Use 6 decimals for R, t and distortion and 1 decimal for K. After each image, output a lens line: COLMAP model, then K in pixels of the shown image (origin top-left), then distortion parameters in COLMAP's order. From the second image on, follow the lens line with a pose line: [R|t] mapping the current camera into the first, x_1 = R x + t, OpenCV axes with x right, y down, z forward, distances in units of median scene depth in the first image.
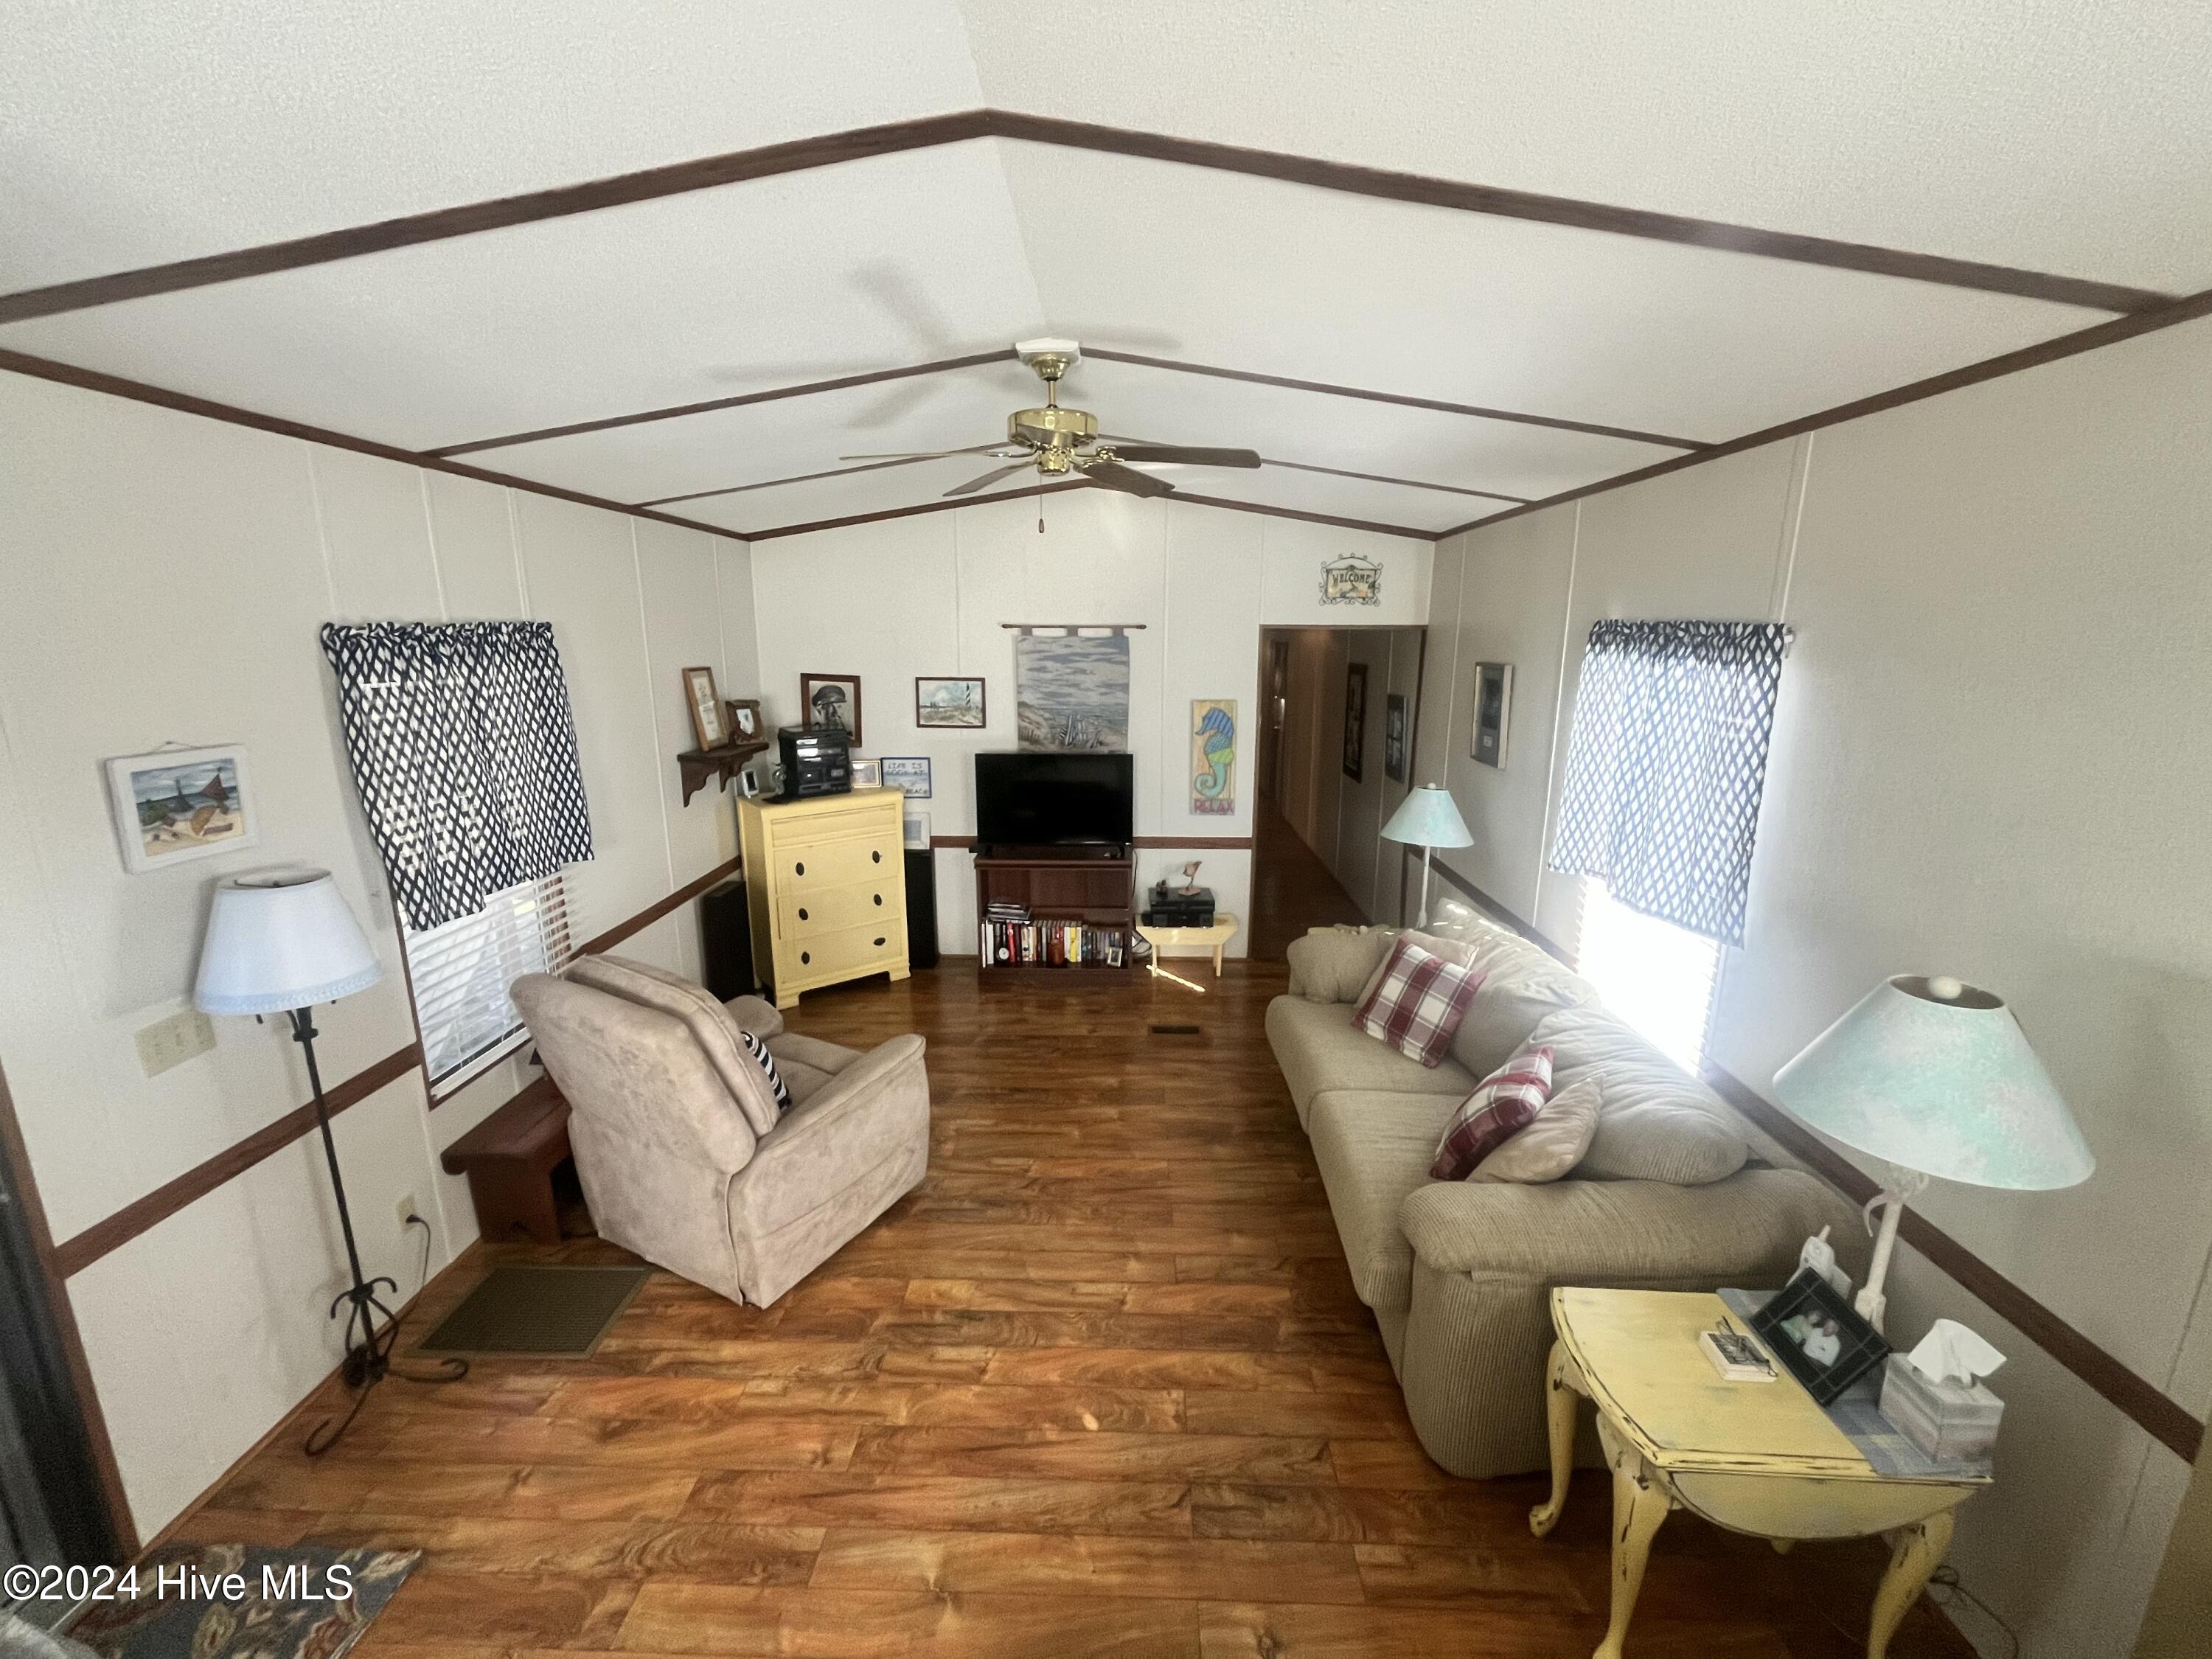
lens RADIAL K [[899.9, 0, 1106.8], [0, 899.9, 823.1], [0, 0, 1]] dist [-0.008865, 0.001705]
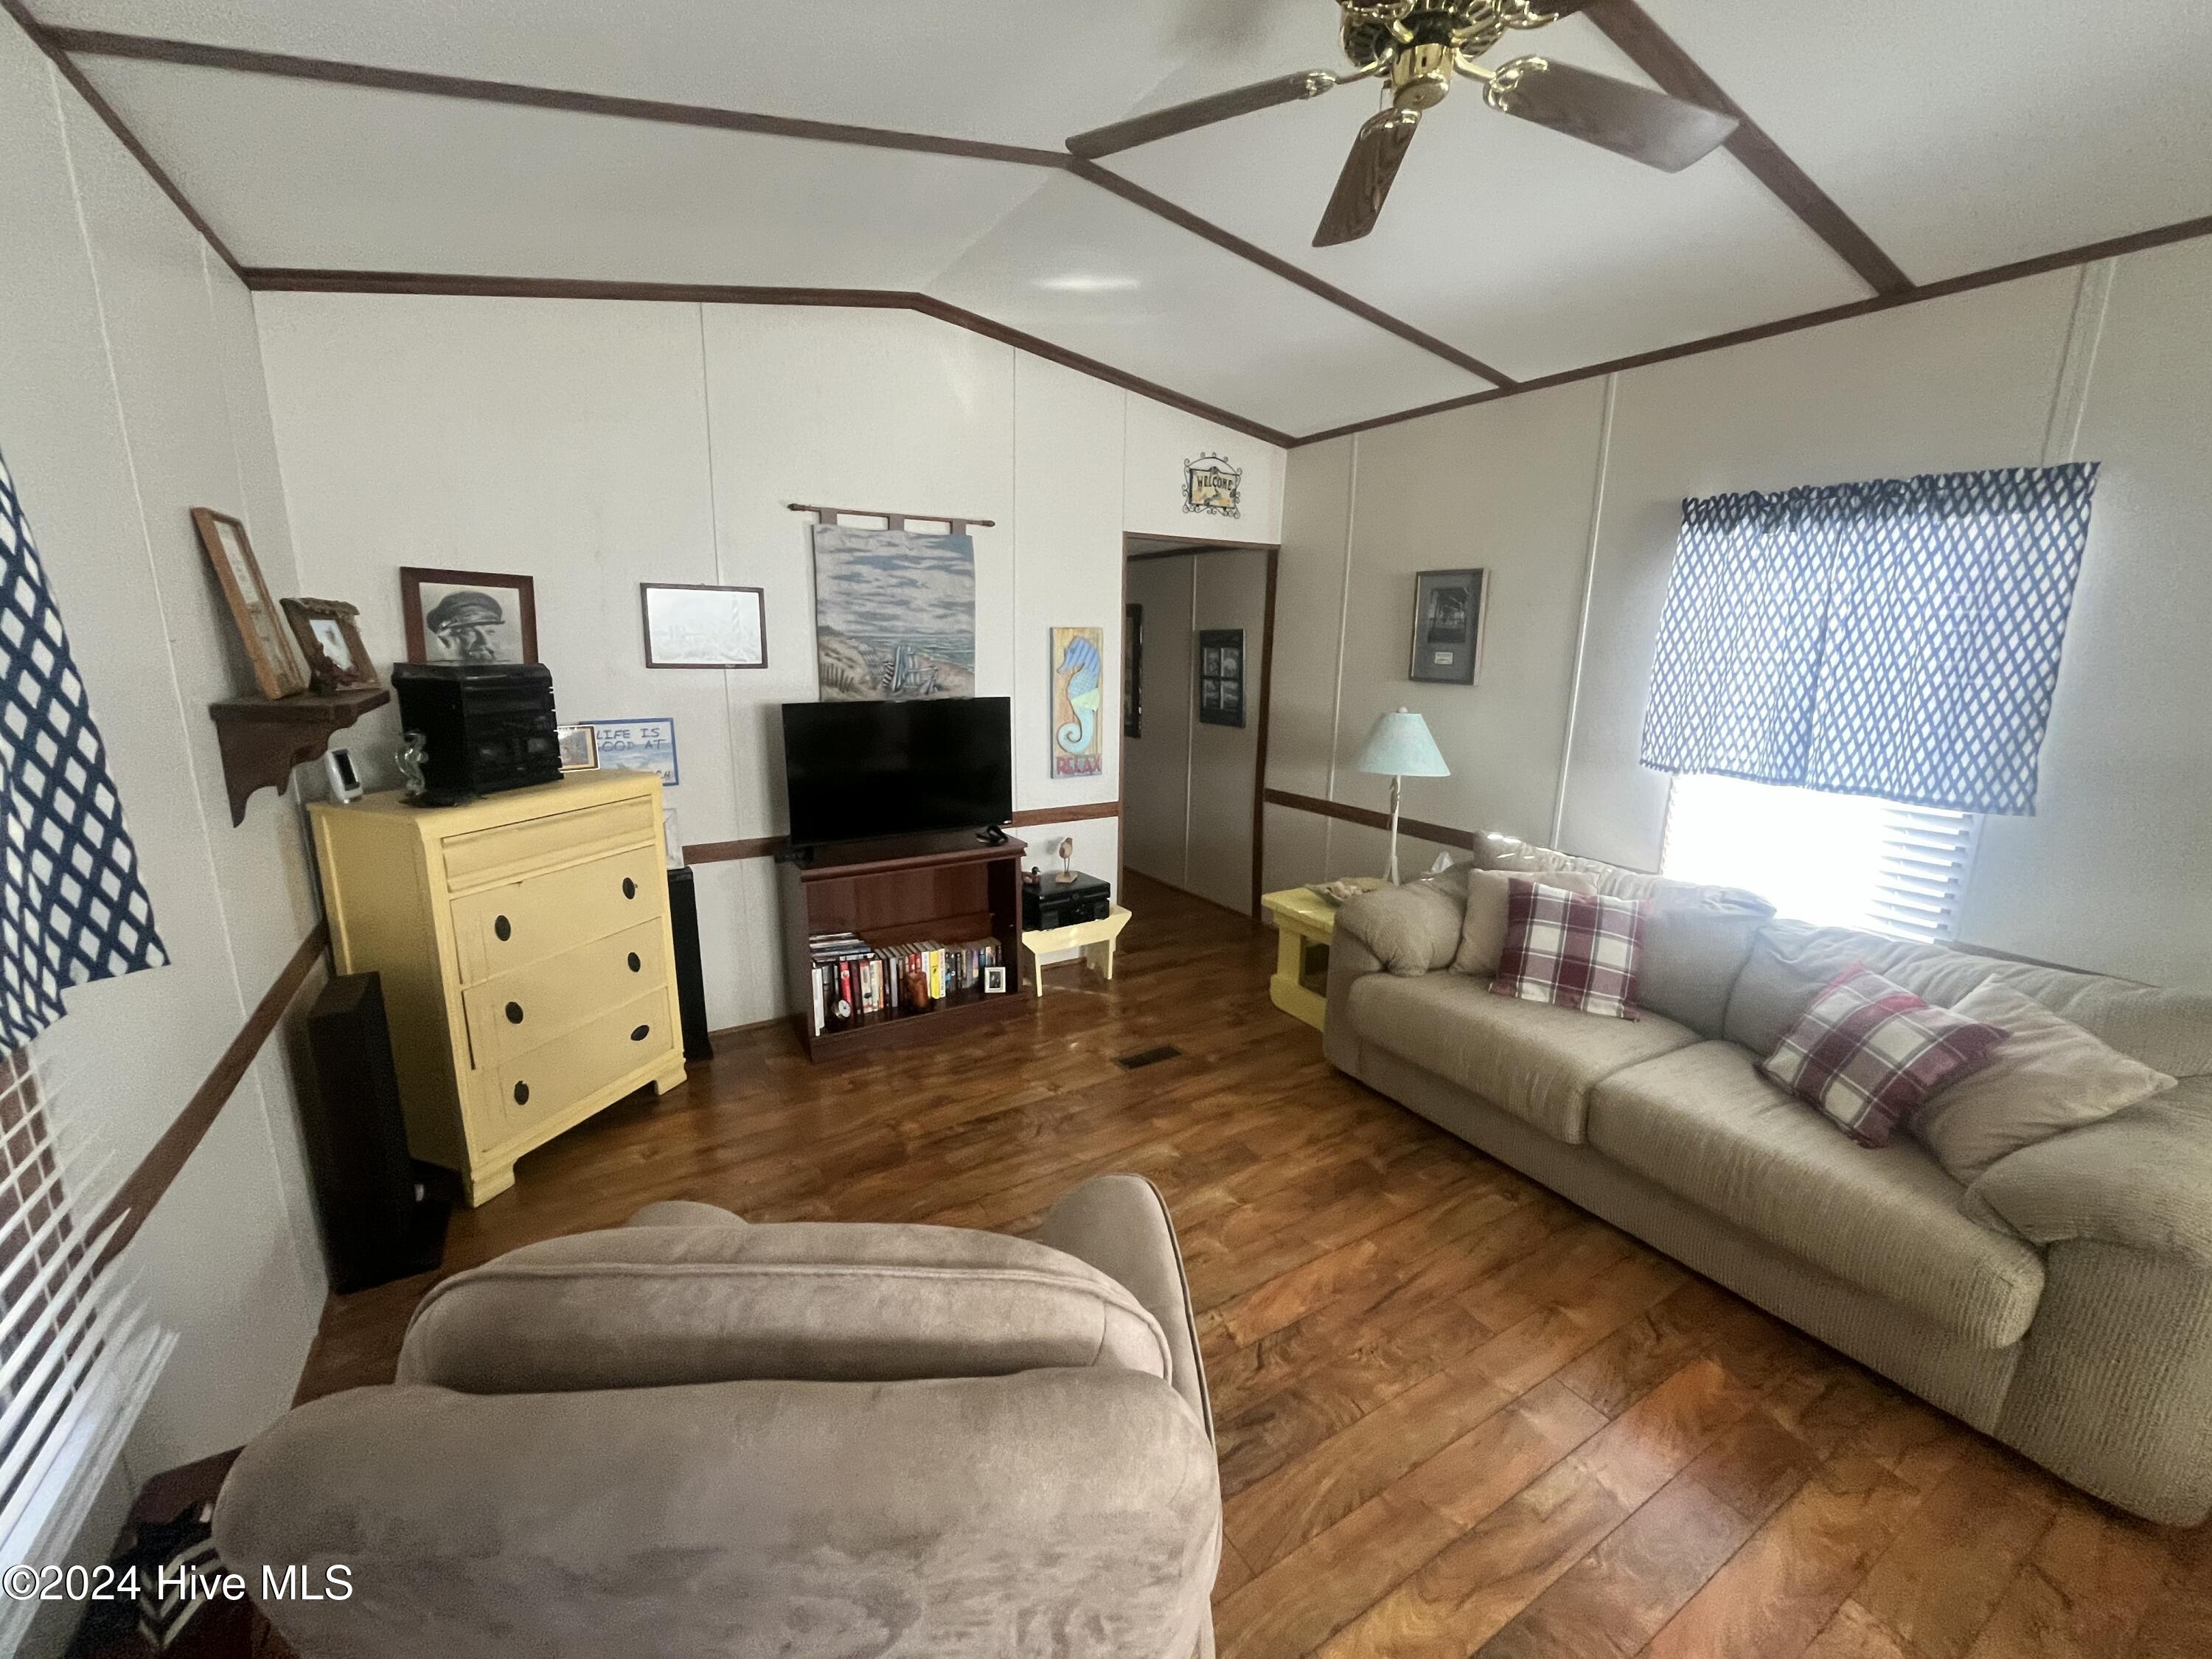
lens RADIAL K [[899.9, 0, 1109.5], [0, 899.9, 824.5], [0, 0, 1]] dist [-0.008865, 0.001705]
pose [[0.839073, -0.104330, 0.533921, -0.289812], [0.101519, 0.994227, 0.034734, 0.008050], [-0.534462, 0.025059, 0.844821, 0.338715]]
